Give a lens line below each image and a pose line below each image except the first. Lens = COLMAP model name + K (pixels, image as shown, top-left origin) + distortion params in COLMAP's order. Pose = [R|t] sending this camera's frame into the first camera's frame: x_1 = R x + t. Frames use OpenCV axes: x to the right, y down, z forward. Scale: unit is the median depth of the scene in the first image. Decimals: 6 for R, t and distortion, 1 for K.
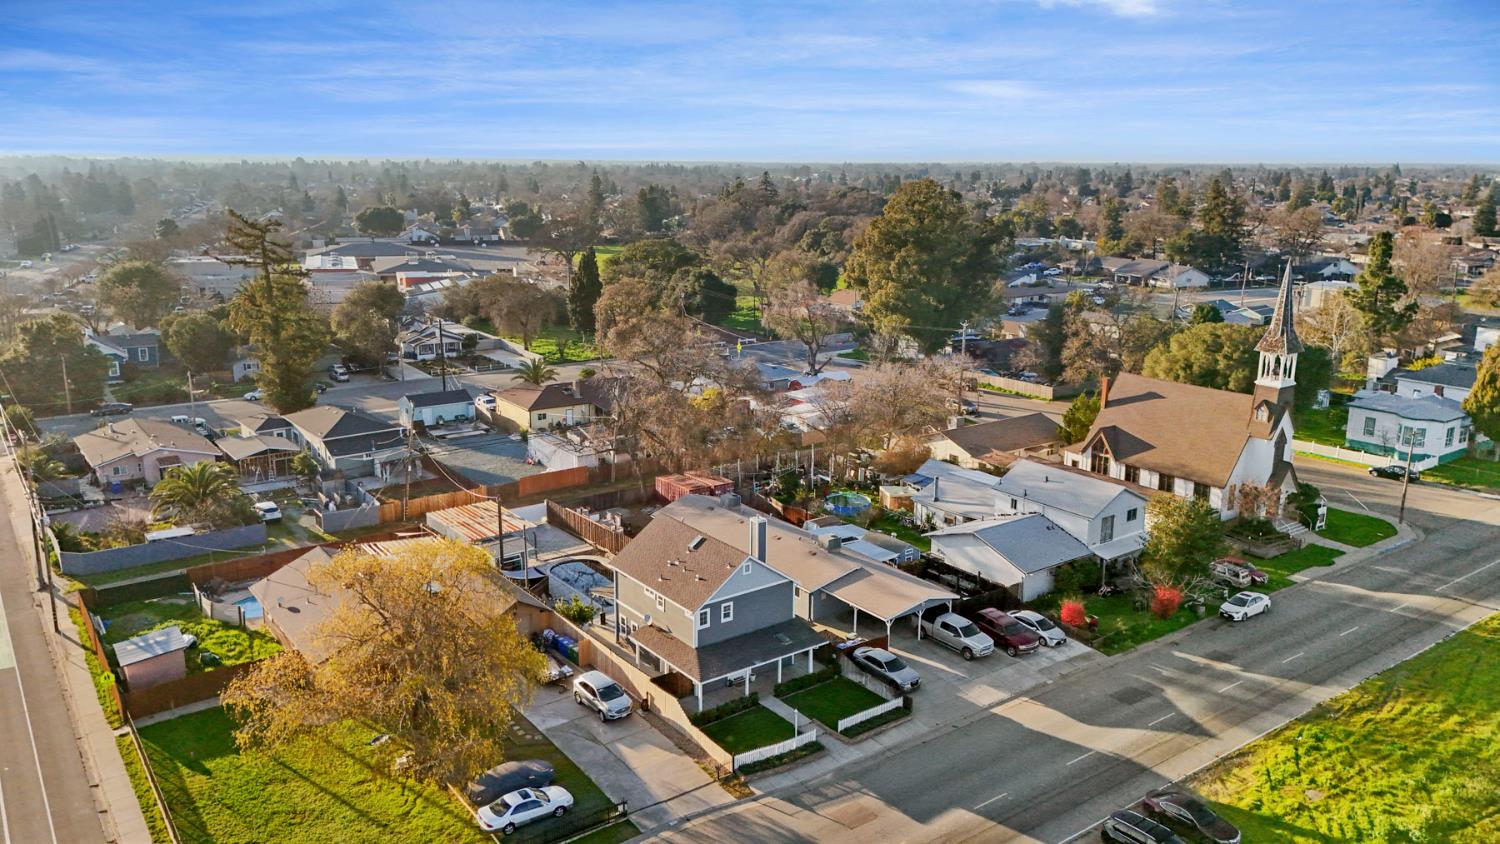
lens RADIAL K [[1106.1, 0, 752.5], [0, 1106.1, 393.4], [0, 0, 1]] dist [0.083251, -0.073584]
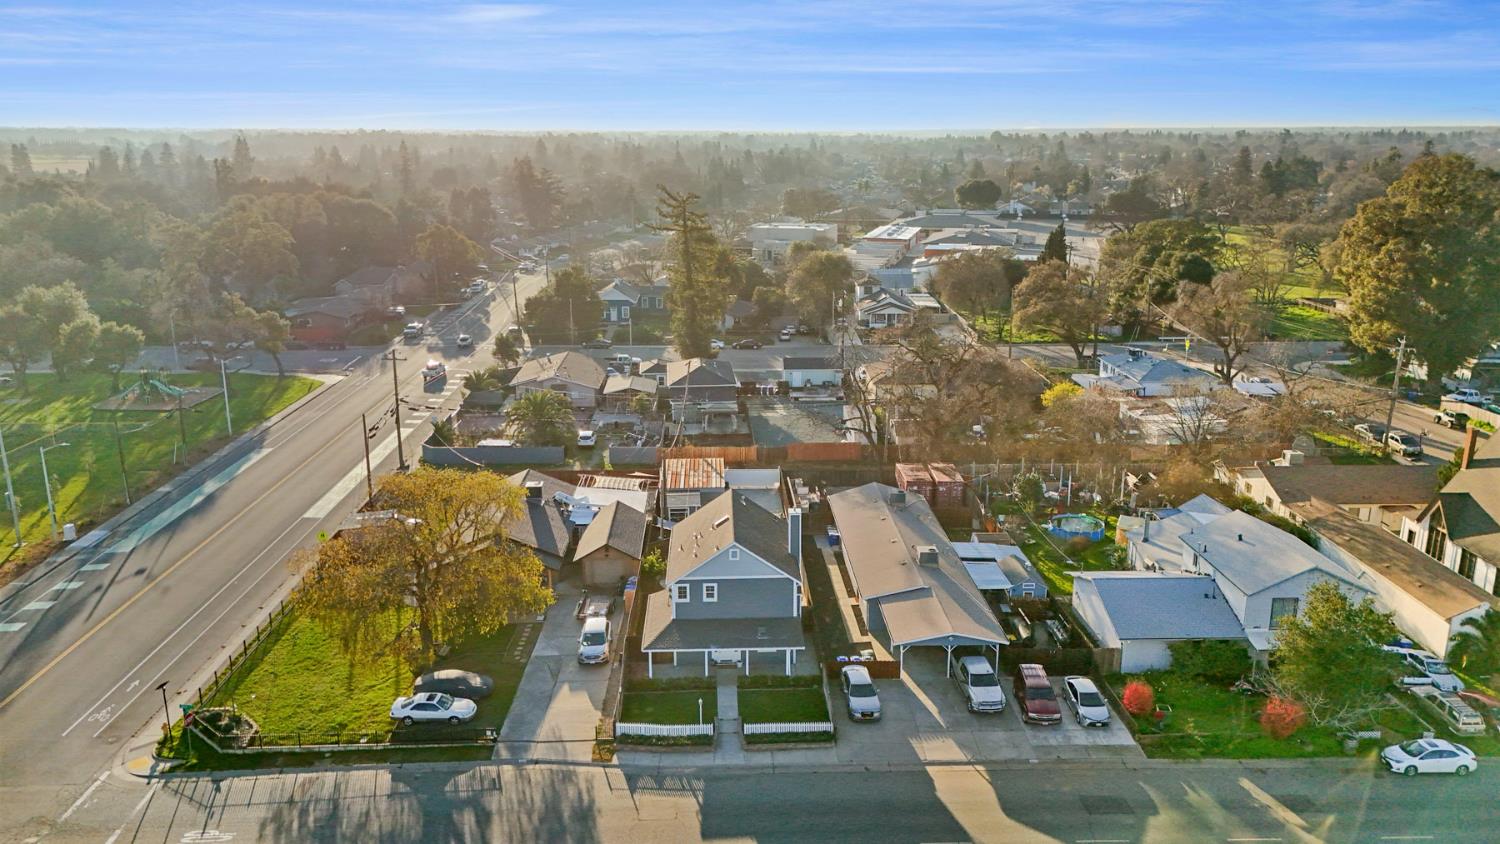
lens RADIAL K [[1106.1, 0, 752.5], [0, 1106.1, 393.4], [0, 0, 1]] dist [0.083251, -0.073584]
pose [[0.823434, 0.122565, -0.554017, 0.460260], [-0.109629, 0.992360, 0.056599, -0.036356], [0.556721, 0.014130, 0.830579, 0.155286]]
